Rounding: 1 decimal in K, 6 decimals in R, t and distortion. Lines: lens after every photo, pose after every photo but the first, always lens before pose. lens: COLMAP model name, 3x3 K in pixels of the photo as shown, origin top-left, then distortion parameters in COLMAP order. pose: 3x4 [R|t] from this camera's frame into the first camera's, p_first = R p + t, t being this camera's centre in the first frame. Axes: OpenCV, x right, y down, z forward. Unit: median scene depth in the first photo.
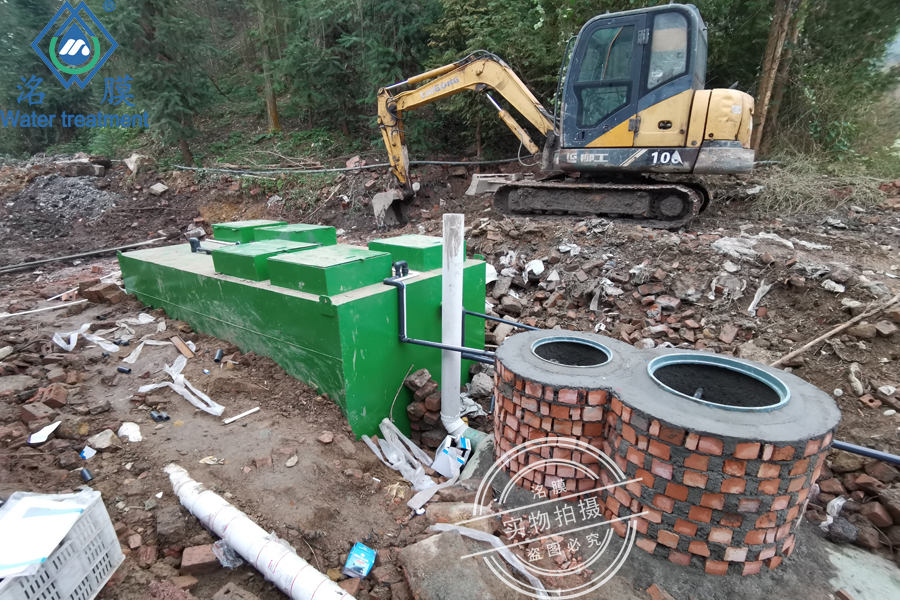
lens RADIAL K [[455.1, 0, 437.1], [0, 455.1, 329.8], [0, 0, 1]] dist [-0.001509, -0.039253]
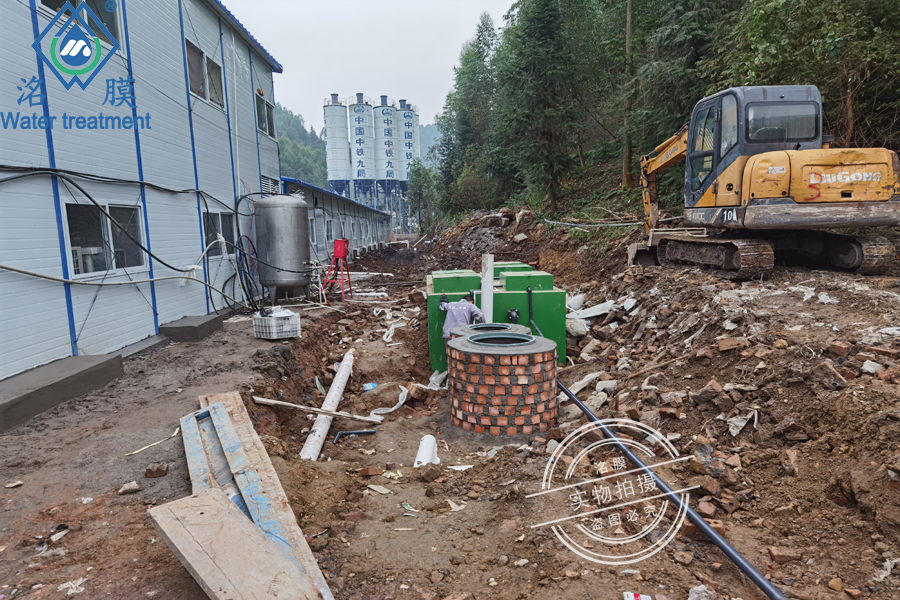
lens RADIAL K [[613.4, 0, 437.8], [0, 613.4, 315.6], [0, 0, 1]] dist [0.000422, -0.001197]
pose [[0.616948, 0.099981, -0.780627, 1.152921], [-0.231465, 0.971079, -0.058558, 0.098445], [0.752196, 0.216815, 0.622248, -0.375563]]
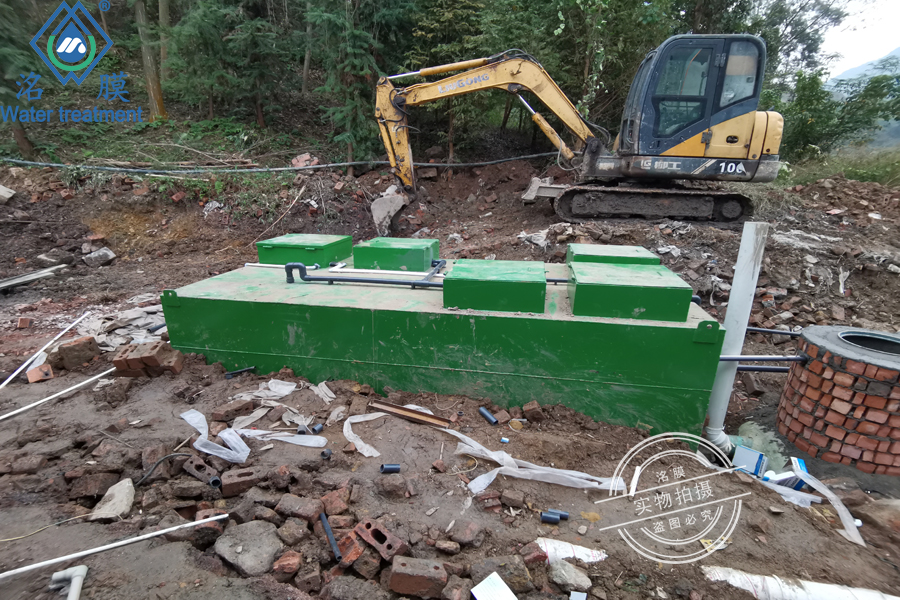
lens RADIAL K [[457.5, 0, 429.2], [0, 457.5, 331.4], [0, 0, 1]] dist [-0.037781, -0.000857]
pose [[0.900878, -0.127615, 0.414889, -0.660250], [0.127492, 0.991441, 0.028123, -0.088648], [-0.414927, 0.027560, 0.909437, 0.268721]]
